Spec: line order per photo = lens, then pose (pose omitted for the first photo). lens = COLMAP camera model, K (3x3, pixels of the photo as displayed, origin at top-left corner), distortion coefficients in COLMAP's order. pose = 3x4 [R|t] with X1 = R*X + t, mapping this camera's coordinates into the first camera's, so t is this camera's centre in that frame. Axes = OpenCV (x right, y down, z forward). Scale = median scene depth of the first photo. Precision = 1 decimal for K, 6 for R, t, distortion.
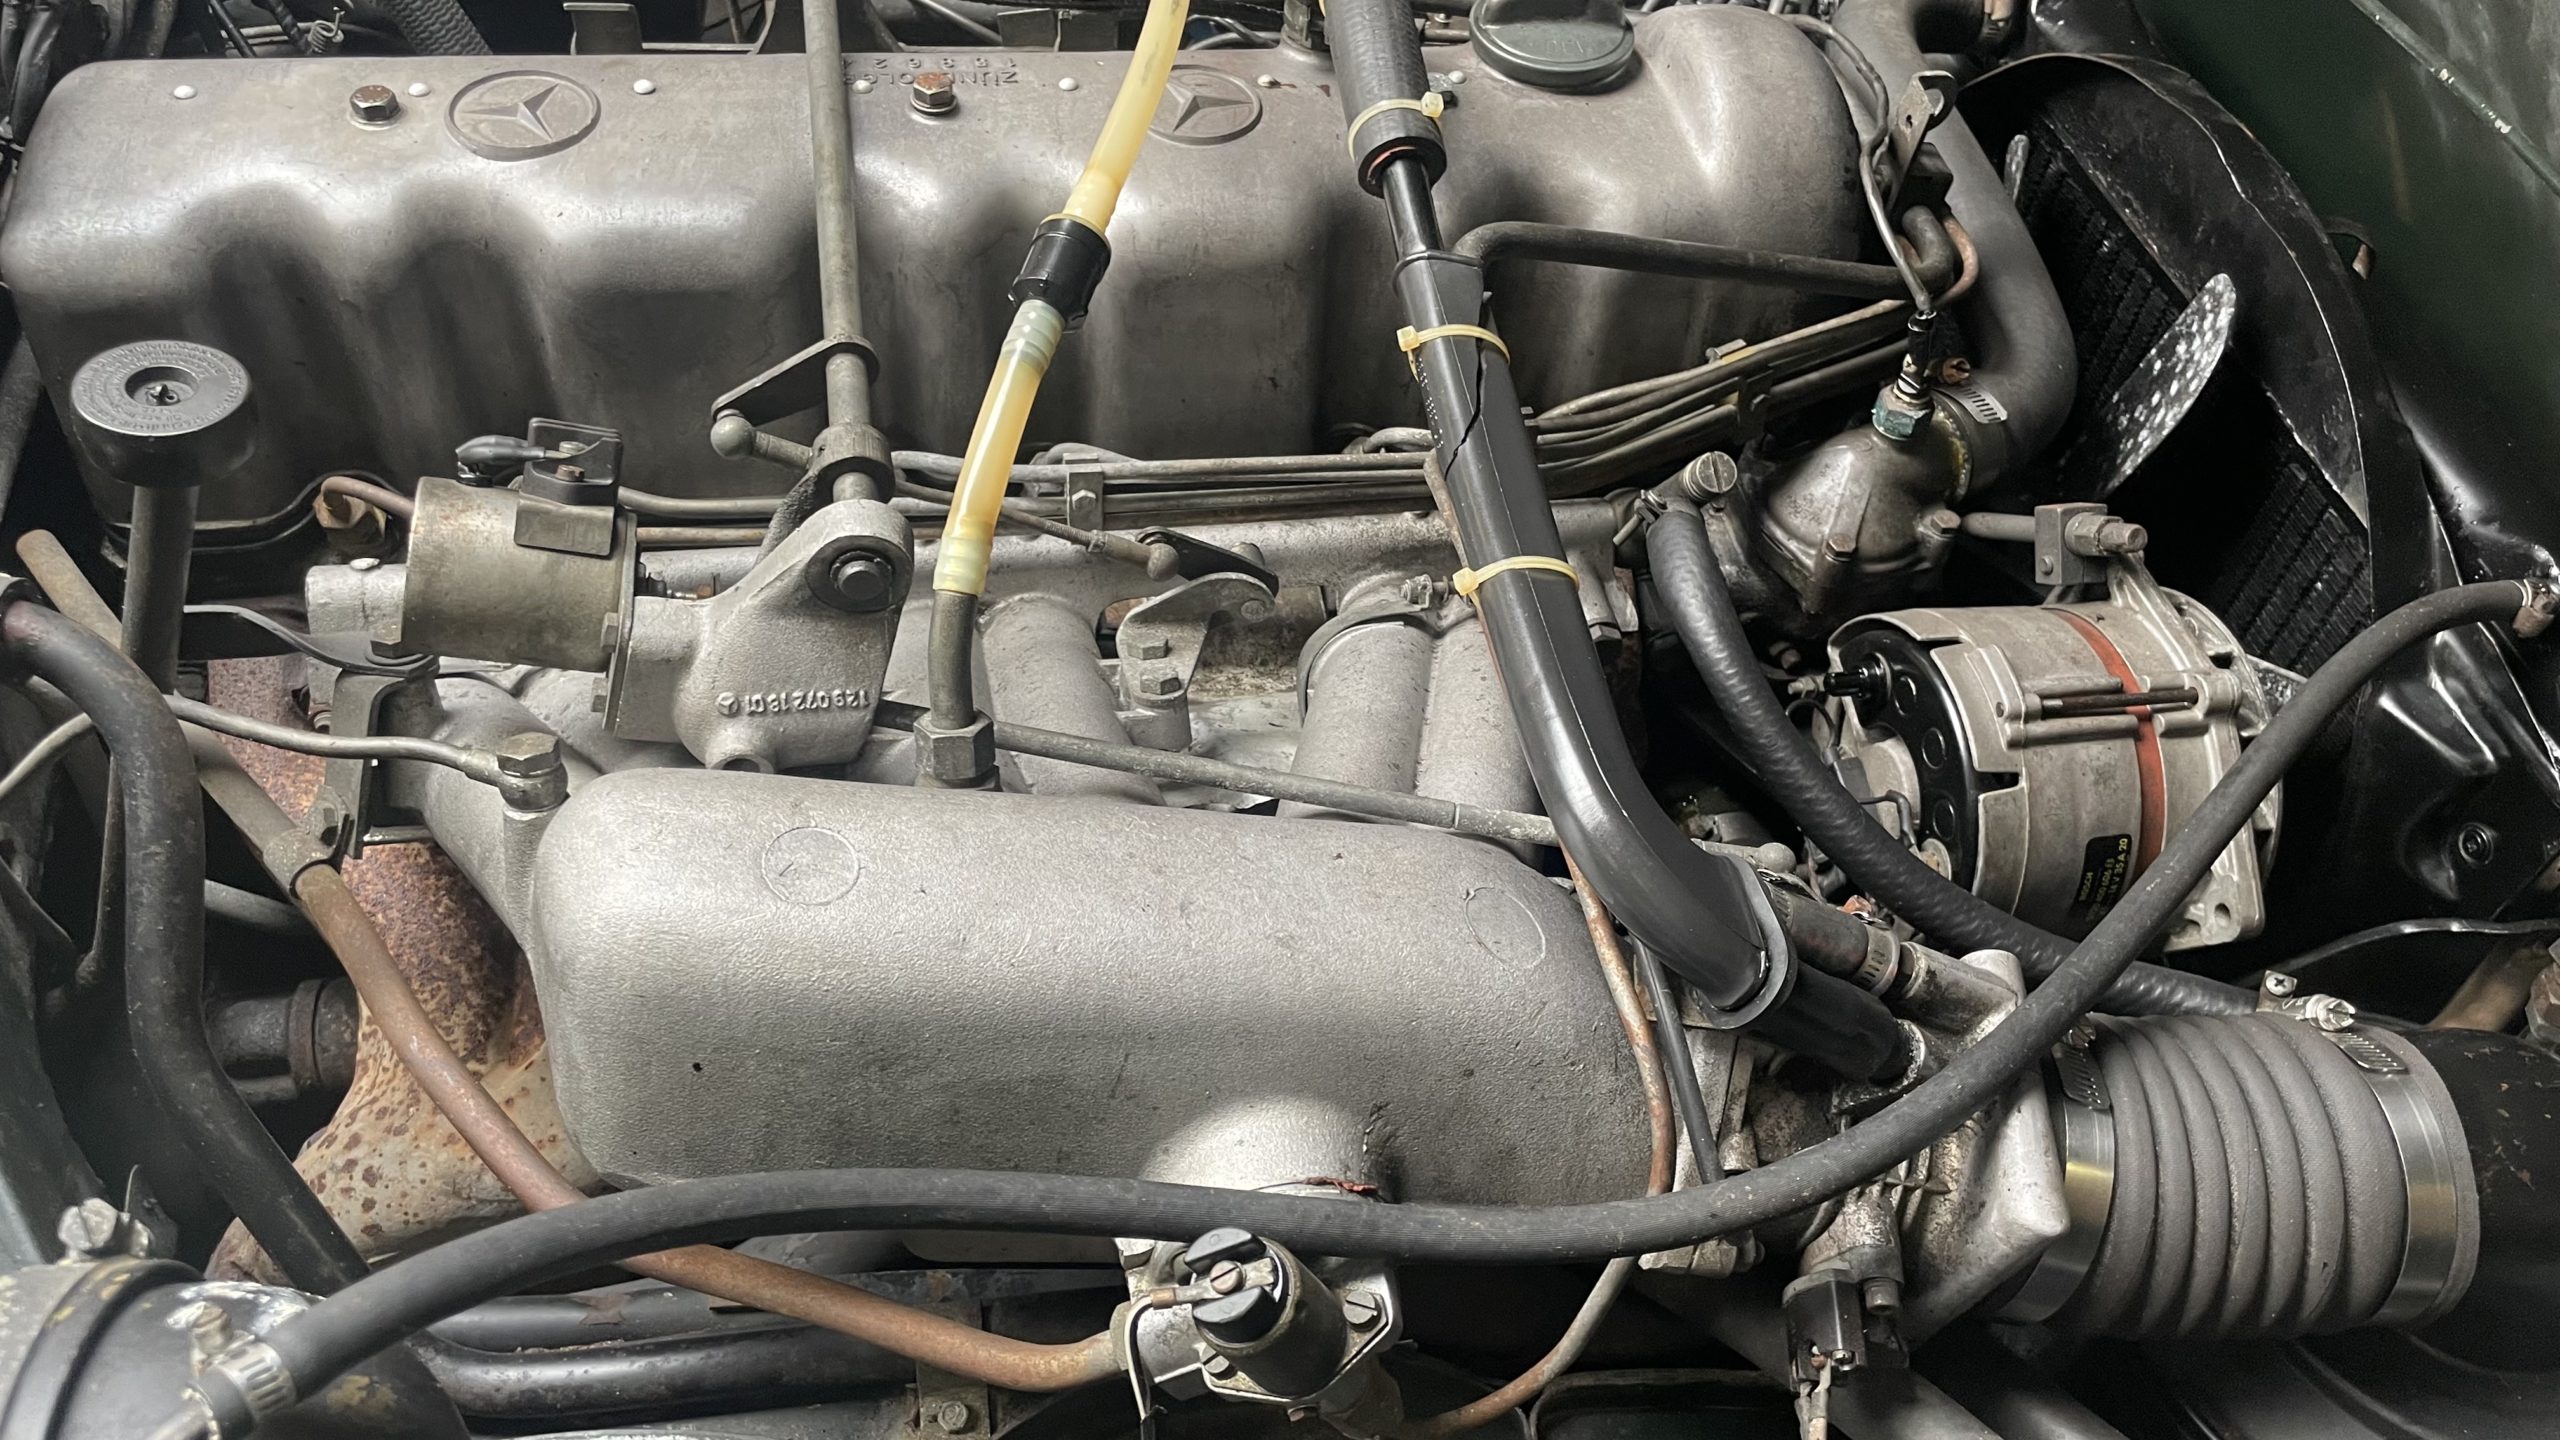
lens RADIAL K [[1967.9, 0, 1290.9], [0, 1967.9, 711.7], [0, 0, 1]] dist [0.096934, -0.146911]
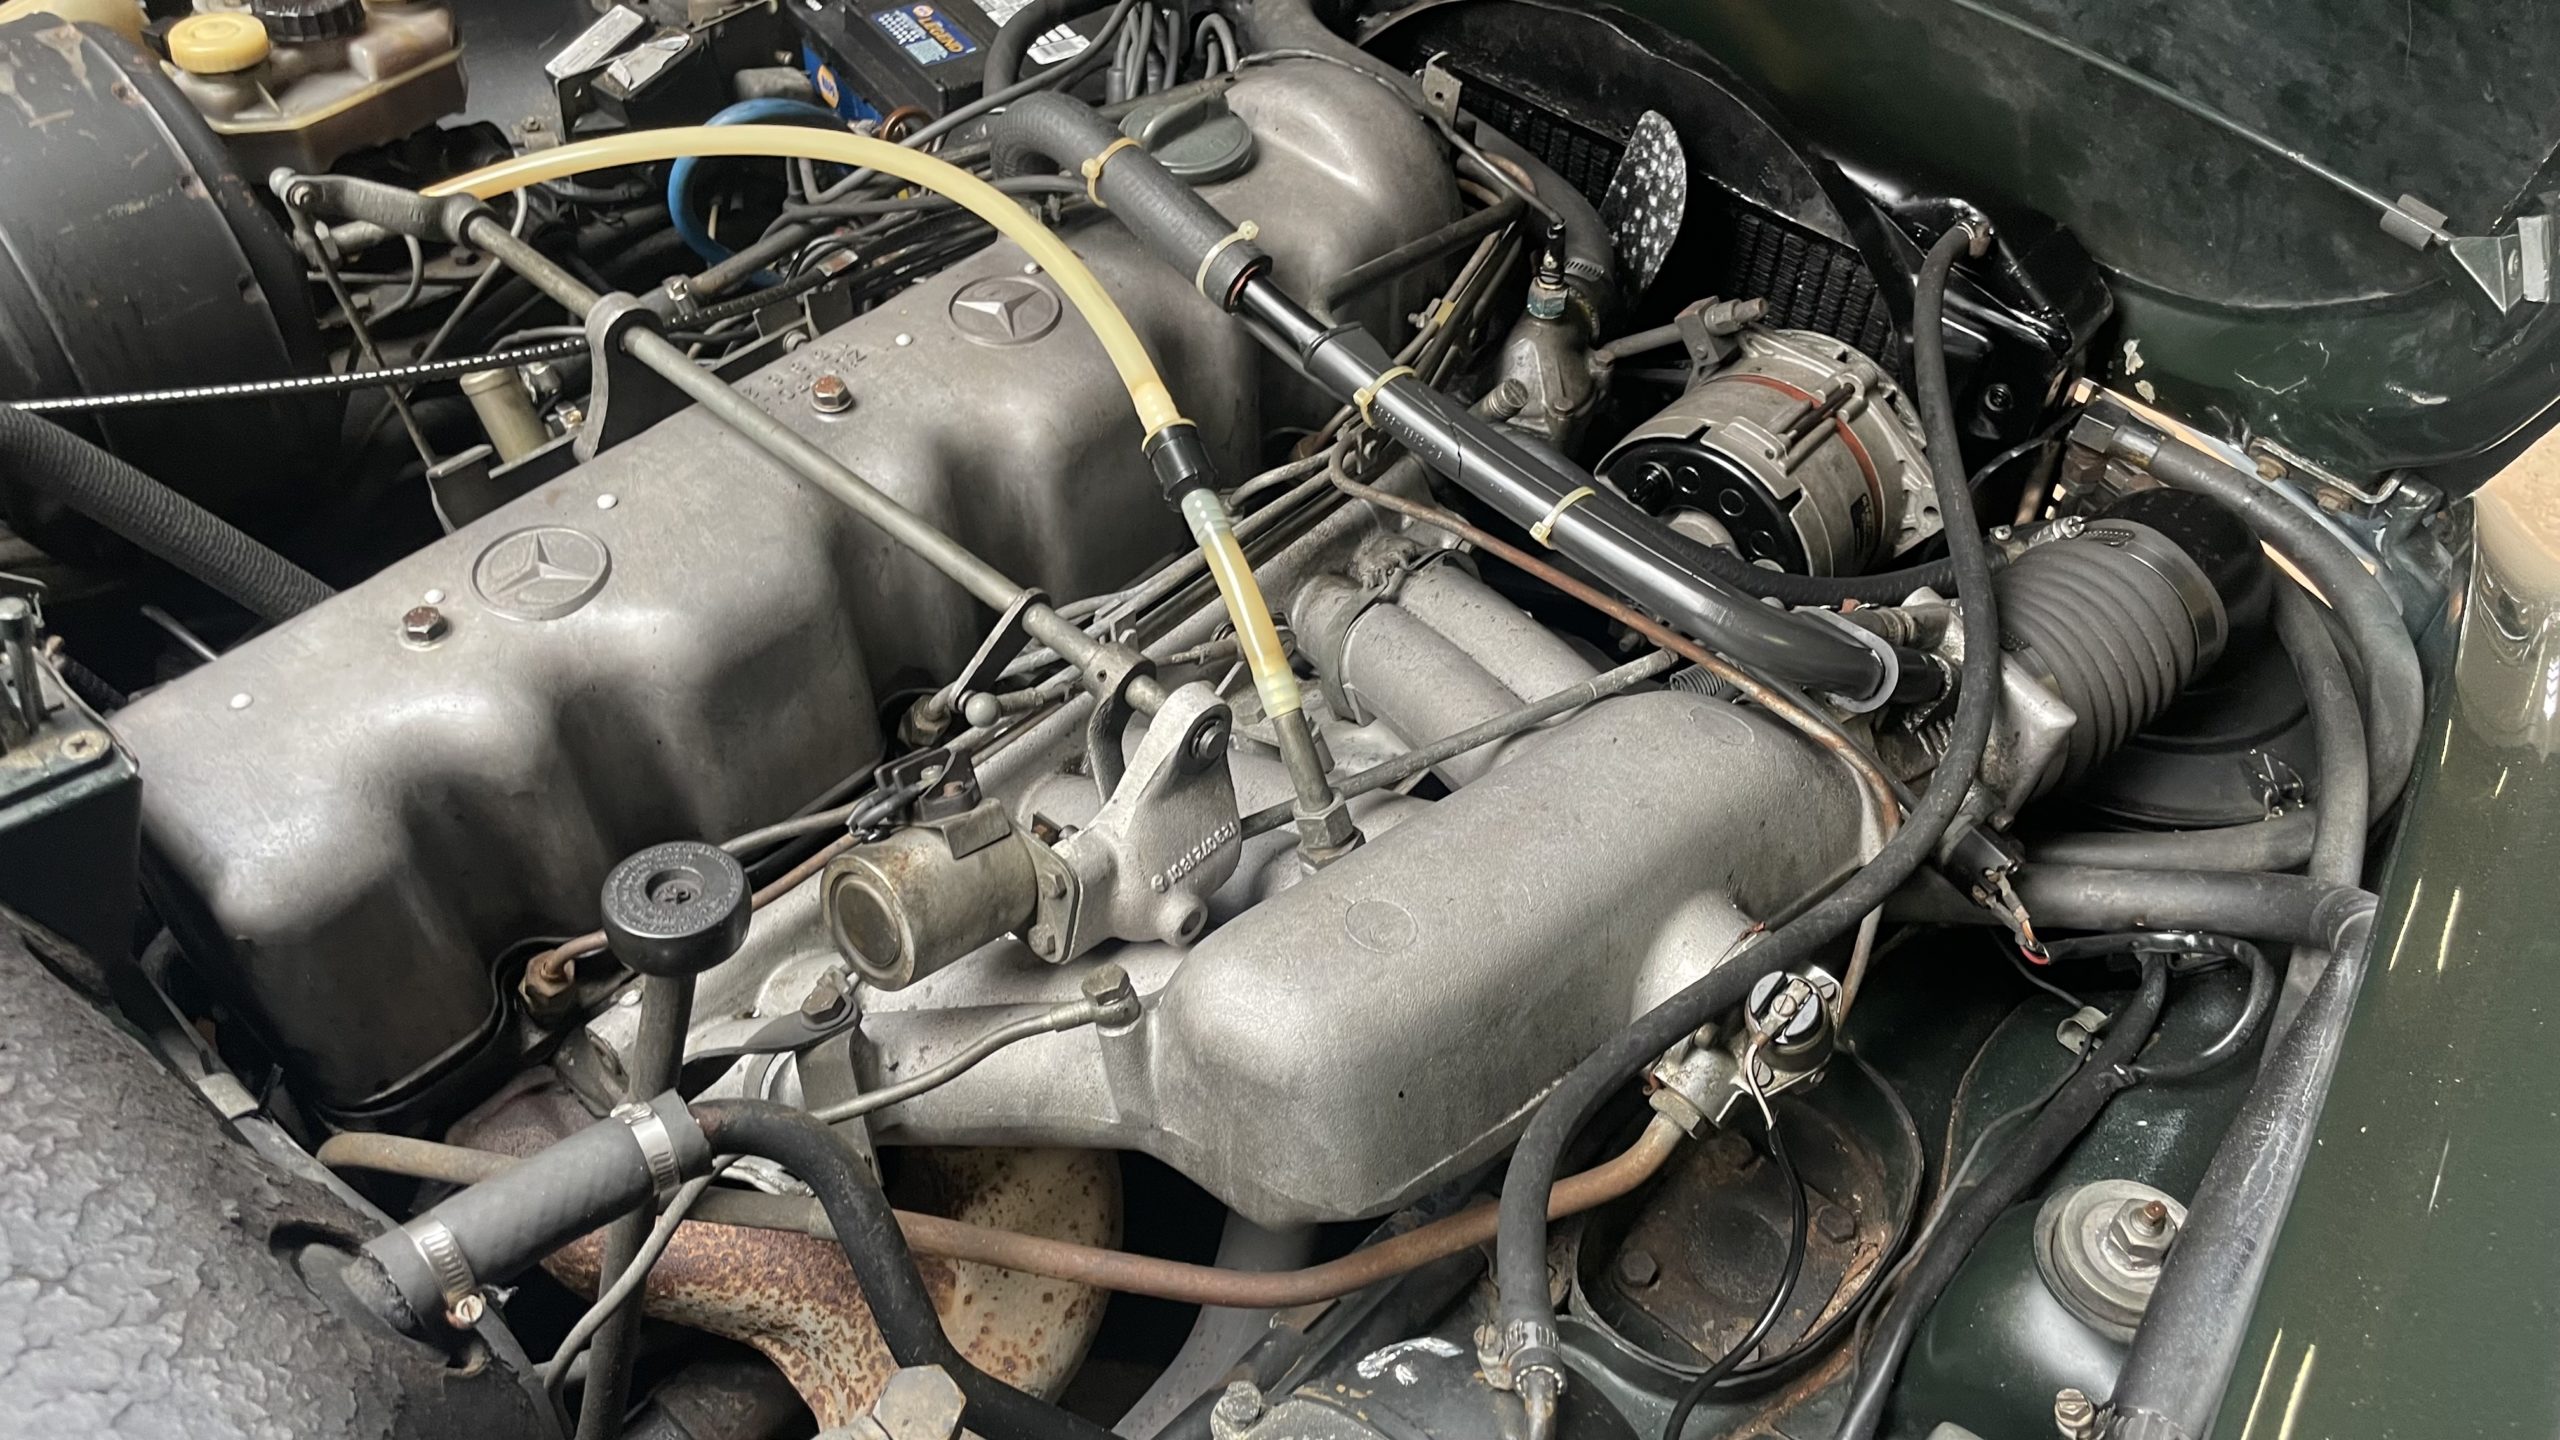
lens RADIAL K [[1967.9, 0, 1290.9], [0, 1967.9, 711.7], [0, 0, 1]] dist [0.096934, -0.146911]
pose [[0.795430, -0.487556, 0.359972, -0.484754], [0.480416, 0.869350, 0.115896, -0.160565], [-0.369447, 0.080749, 0.925737, -0.152930]]
